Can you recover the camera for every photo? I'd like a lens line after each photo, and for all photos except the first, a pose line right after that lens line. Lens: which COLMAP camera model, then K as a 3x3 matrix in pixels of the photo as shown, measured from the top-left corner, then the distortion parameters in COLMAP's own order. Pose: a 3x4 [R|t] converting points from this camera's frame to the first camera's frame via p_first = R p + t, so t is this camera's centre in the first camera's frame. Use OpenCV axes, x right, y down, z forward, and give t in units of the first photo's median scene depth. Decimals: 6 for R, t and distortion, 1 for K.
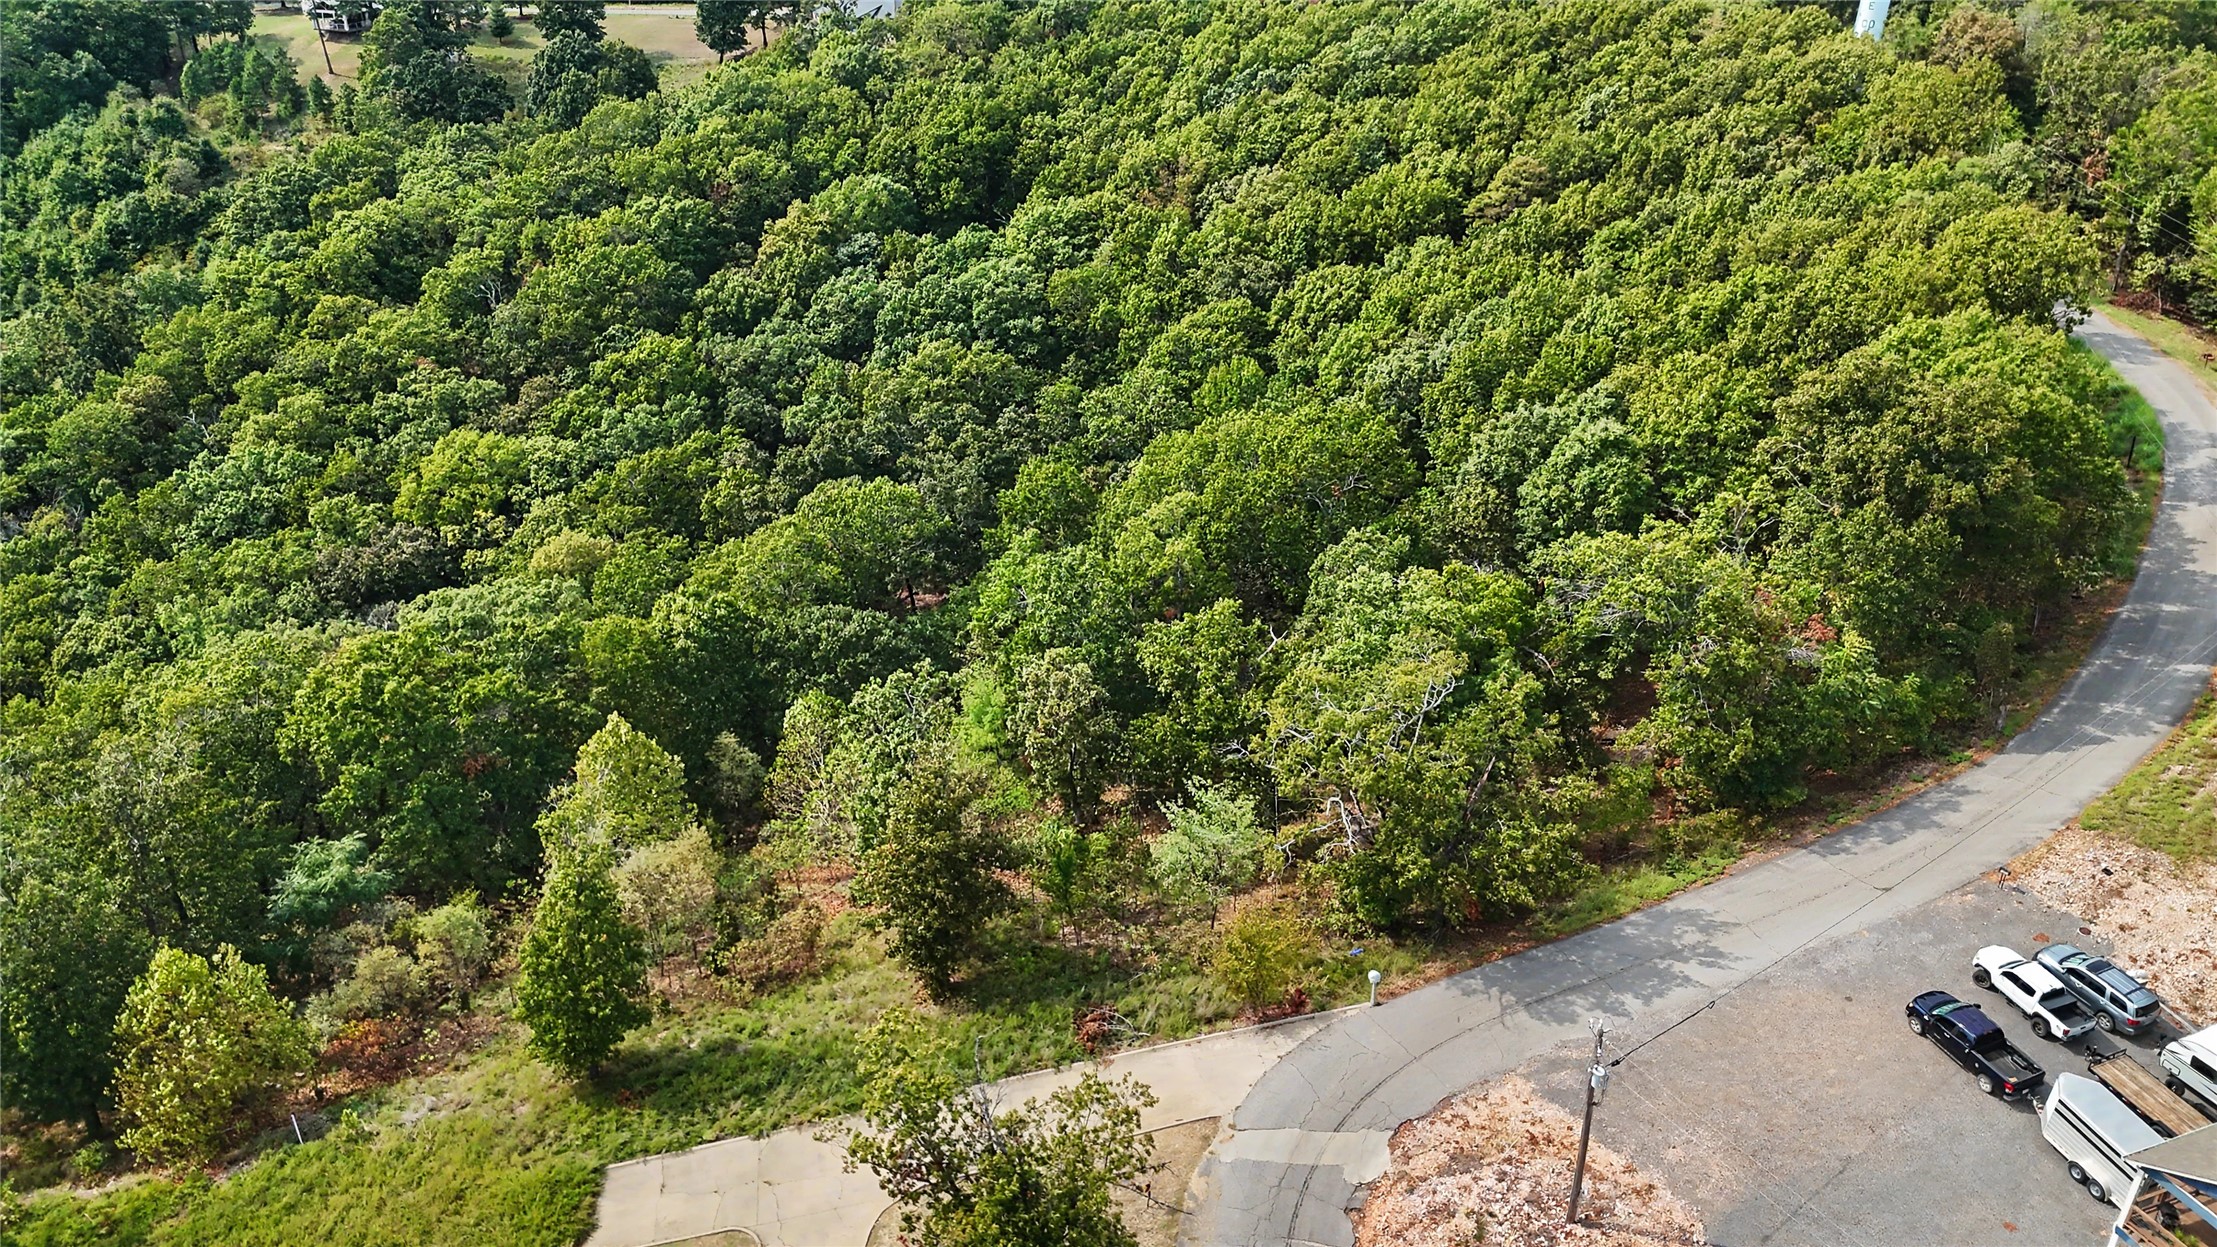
lens RADIAL K [[1613.0, 0, 1107.1], [0, 1613.0, 612.1], [0, 0, 1]] dist [0.079582, -0.077072]
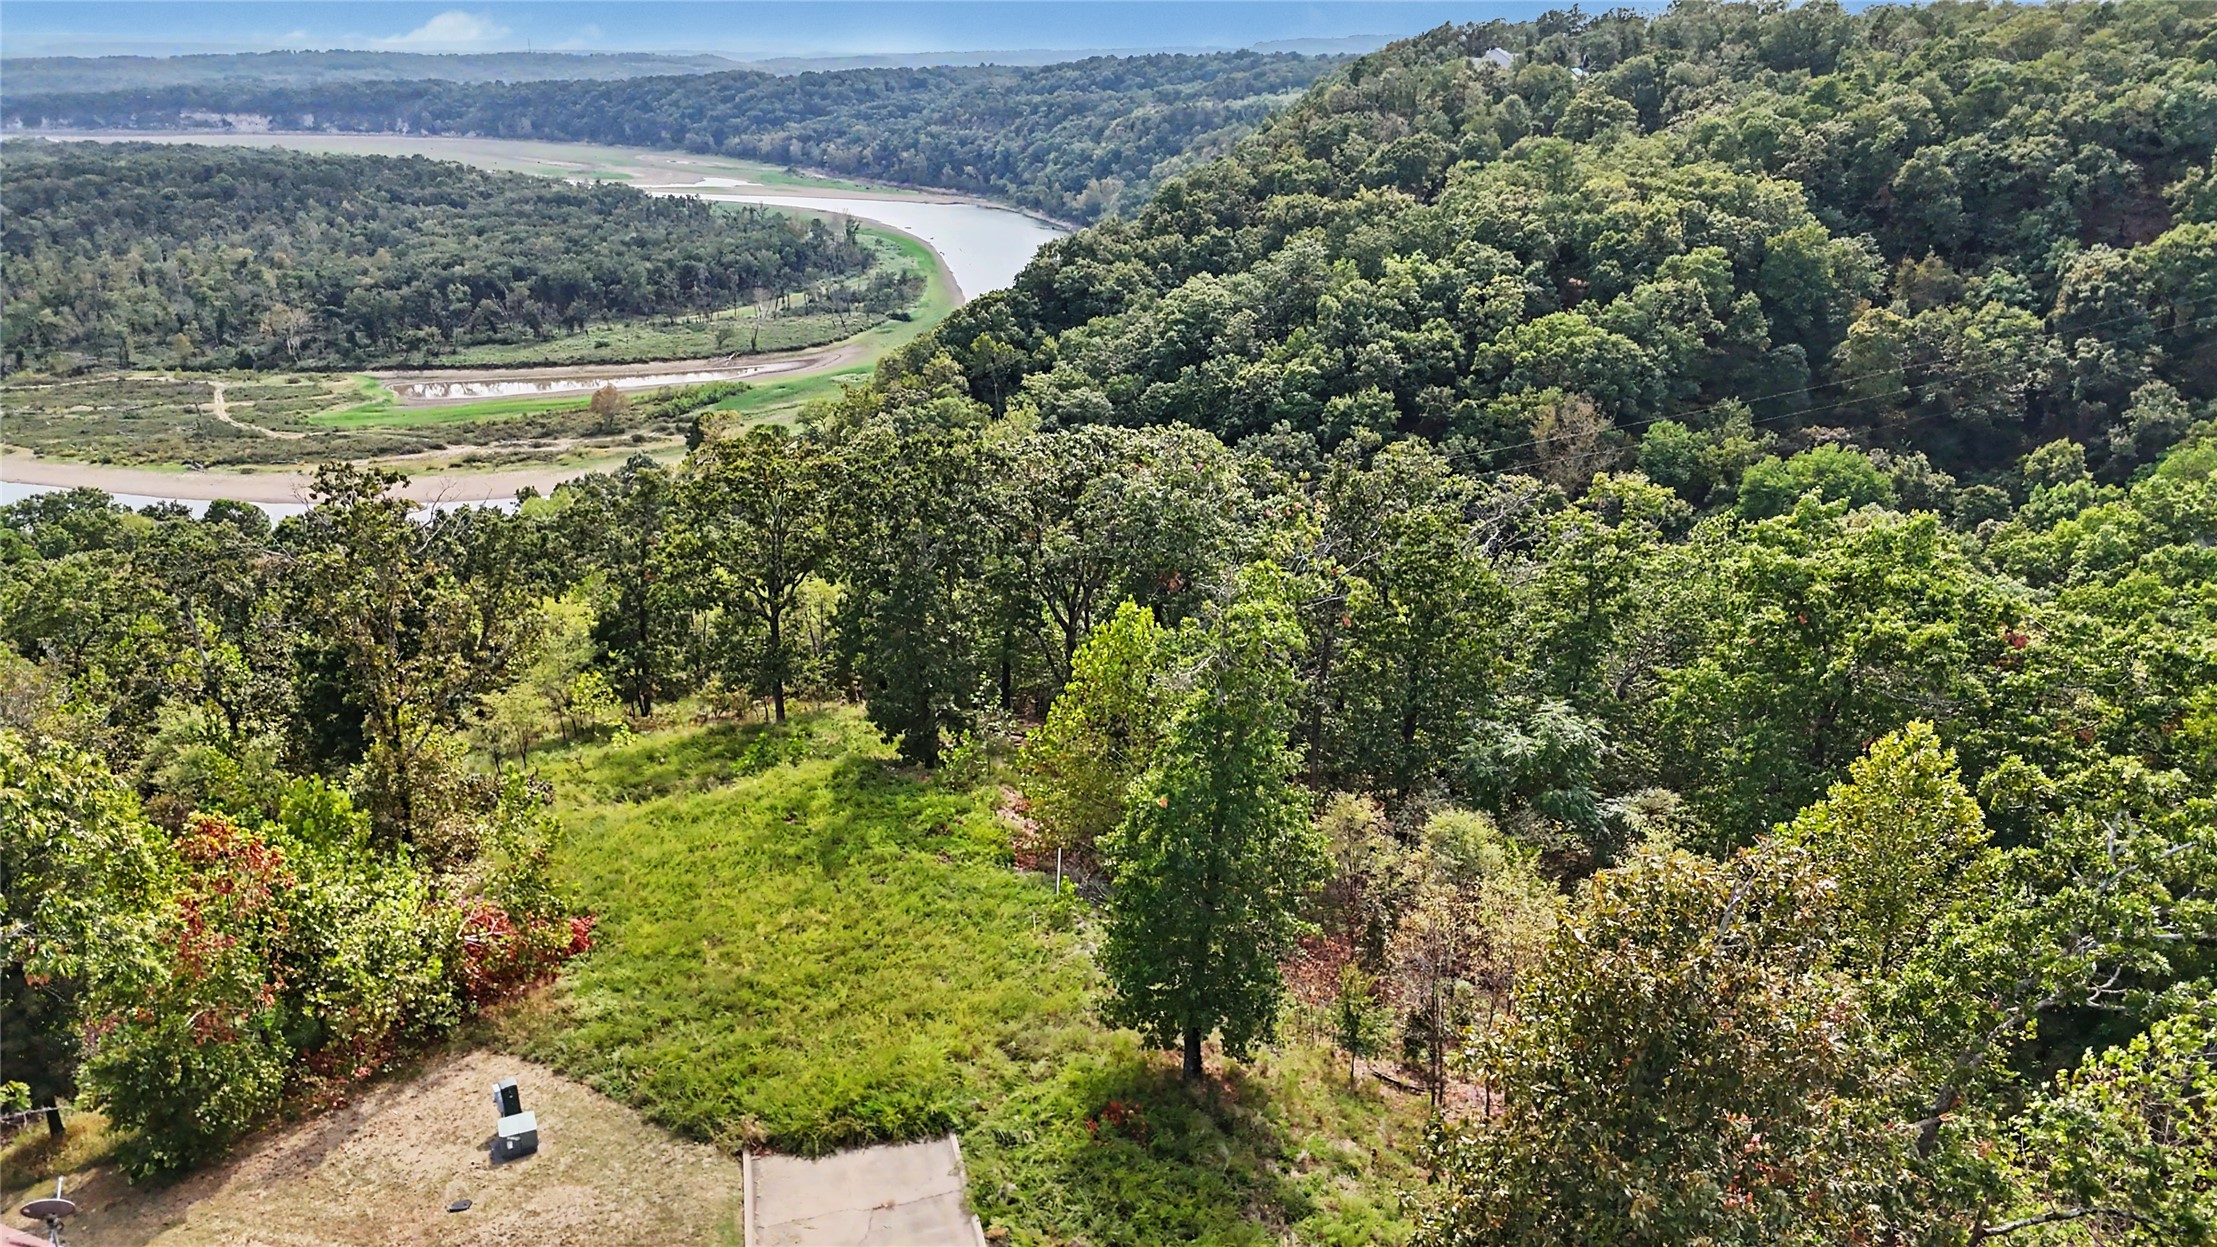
lens RADIAL K [[1613.0, 0, 1106.7], [0, 1613.0, 617.8], [0, 0, 1]] dist [0.079582, -0.077072]
pose [[0.073121, 0.322268, -0.943820, 0.135479], [-0.439882, 0.859752, 0.259483, 0.020918], [0.895074, 0.396195, 0.204625, 0.740317]]
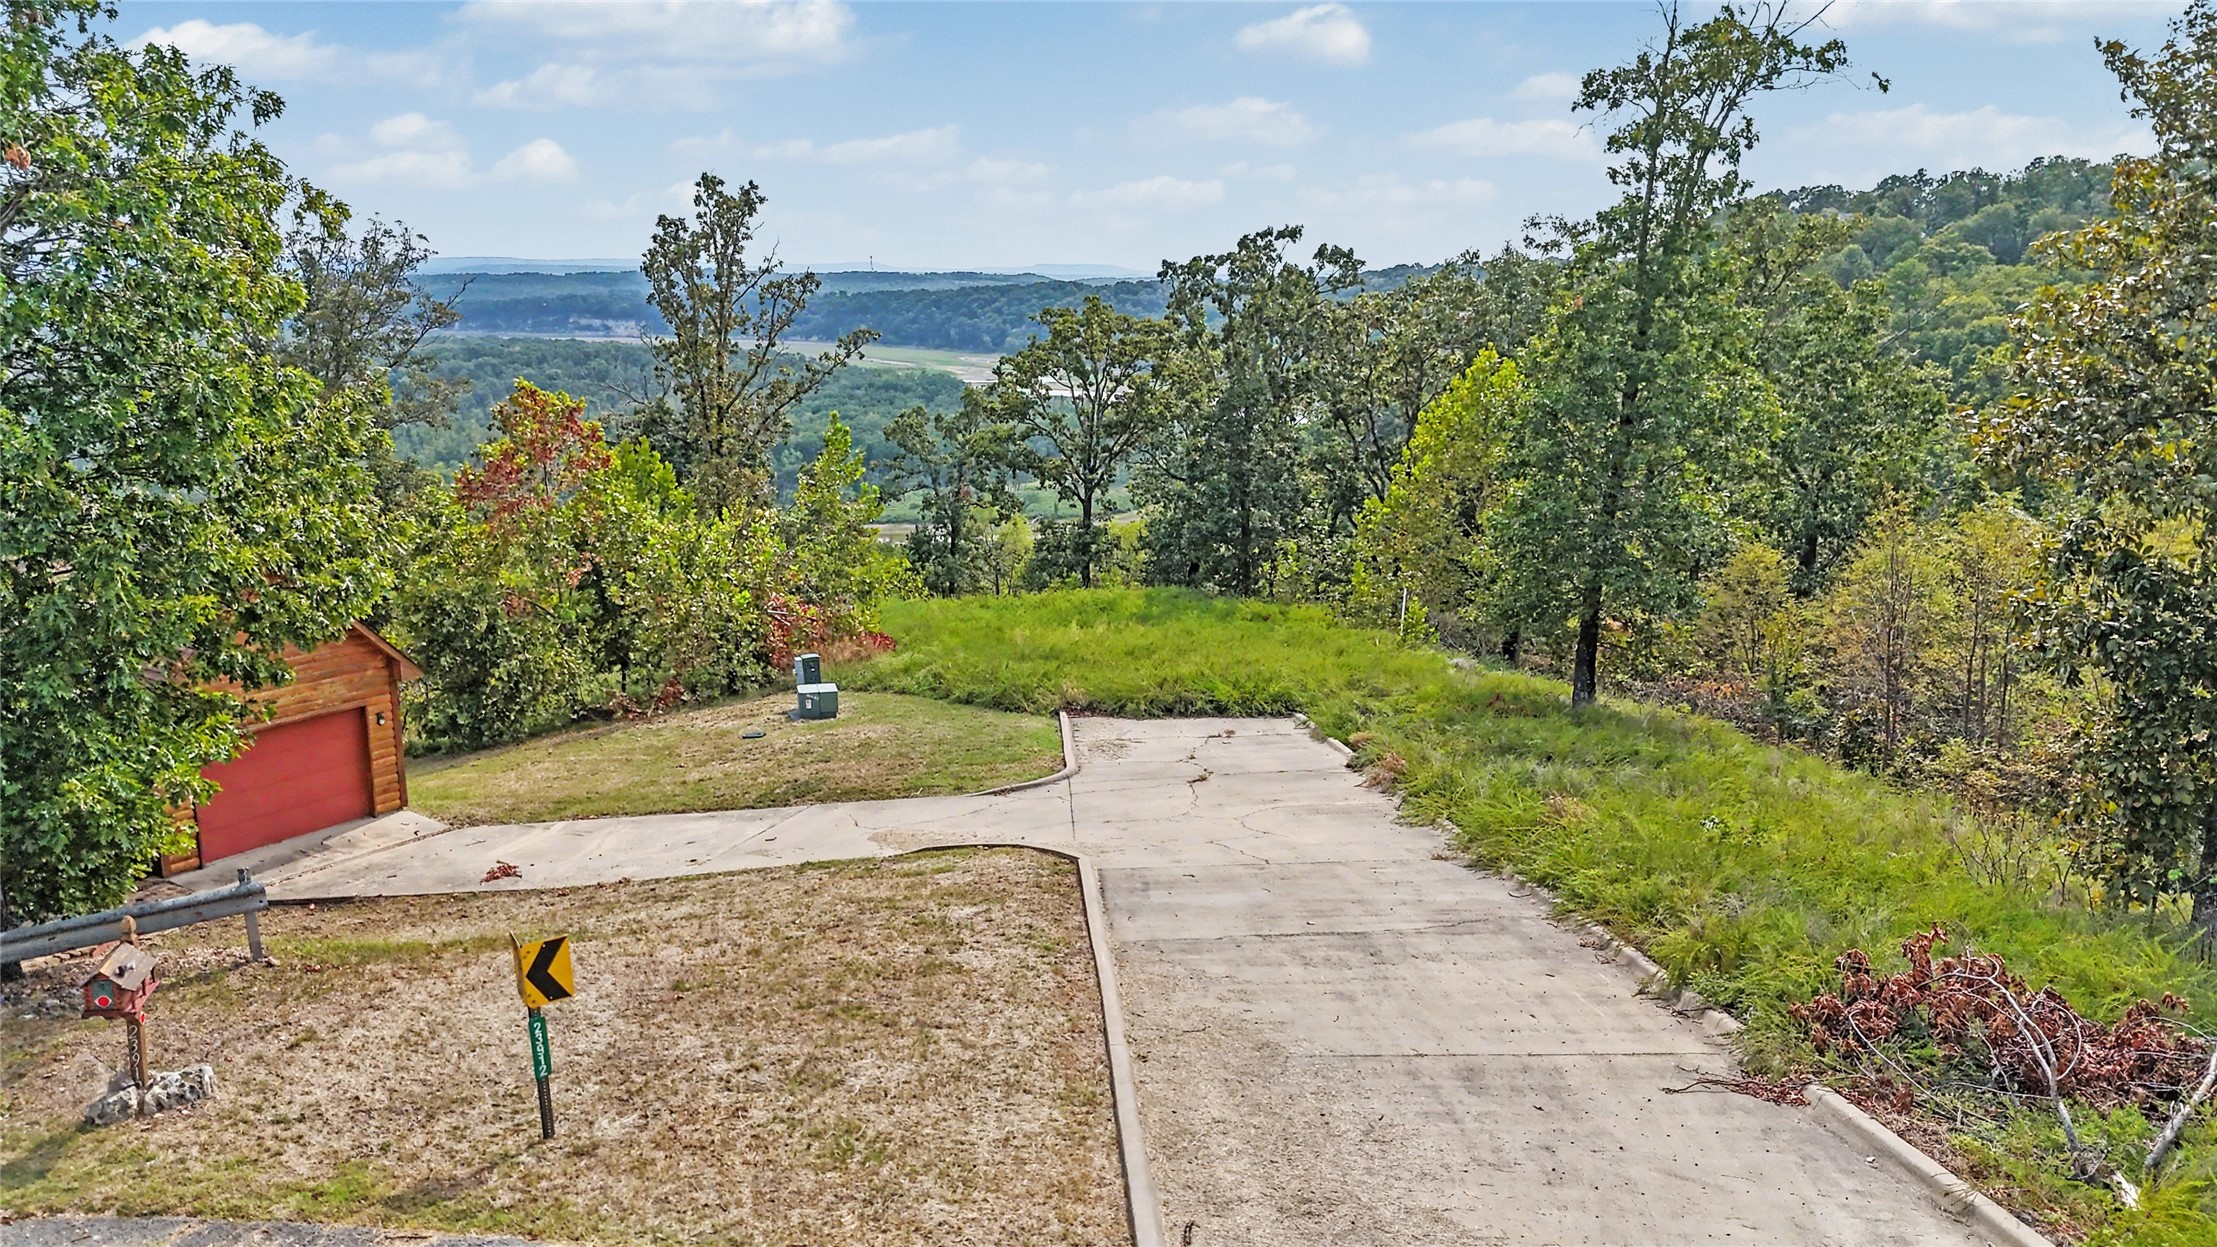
lens RADIAL K [[1613.0, 0, 1114.4], [0, 1613.0, 627.1], [0, 0, 1]] dist [0.079582, -0.077072]
pose [[-0.102657, 0.205652, -0.973226, 0.125618], [-0.444298, 0.865895, 0.229837, 0.201127], [0.889978, 0.455996, 0.002481, 0.804709]]
